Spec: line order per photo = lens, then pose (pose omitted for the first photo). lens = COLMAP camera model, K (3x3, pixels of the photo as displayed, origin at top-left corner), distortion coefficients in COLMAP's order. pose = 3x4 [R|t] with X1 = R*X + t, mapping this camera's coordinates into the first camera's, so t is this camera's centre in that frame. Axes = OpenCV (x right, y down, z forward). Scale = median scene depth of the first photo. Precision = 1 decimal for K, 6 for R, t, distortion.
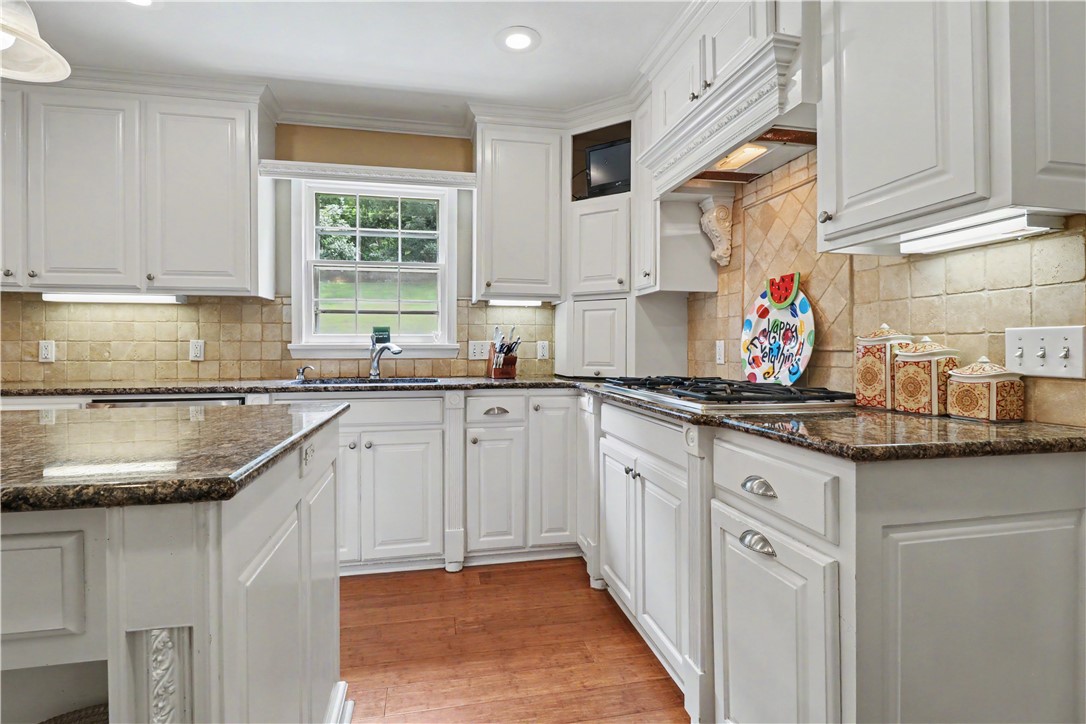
lens RADIAL K [[519.7, 0, 540.8], [0, 519.7, 347.2], [0, 0, 1]] dist [0.000483, -0.007442]
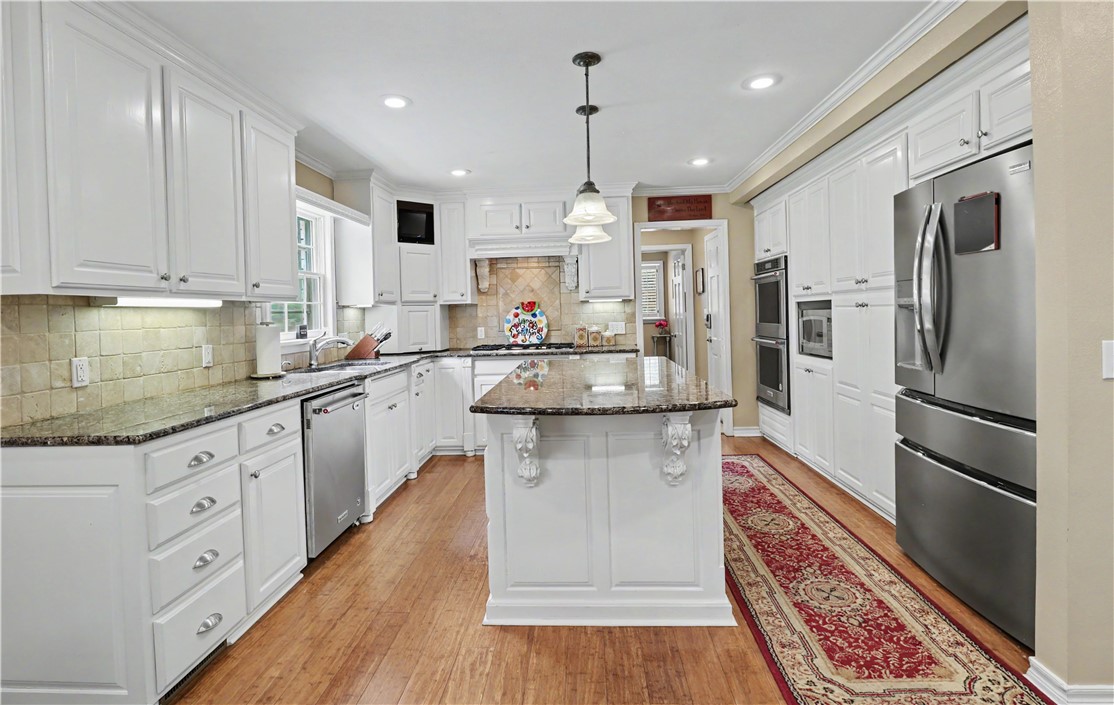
lens RADIAL K [[534.2, 0, 556.3], [0, 534.2, 319.0], [0, 0, 1]] dist [-0.002731, -0.001058]
pose [[0.264363, -0.018976, 0.964236, -1.570540], [0.025297, 0.999599, 0.012736, -0.063266], [-0.964091, 0.021025, 0.264737, 0.132419]]
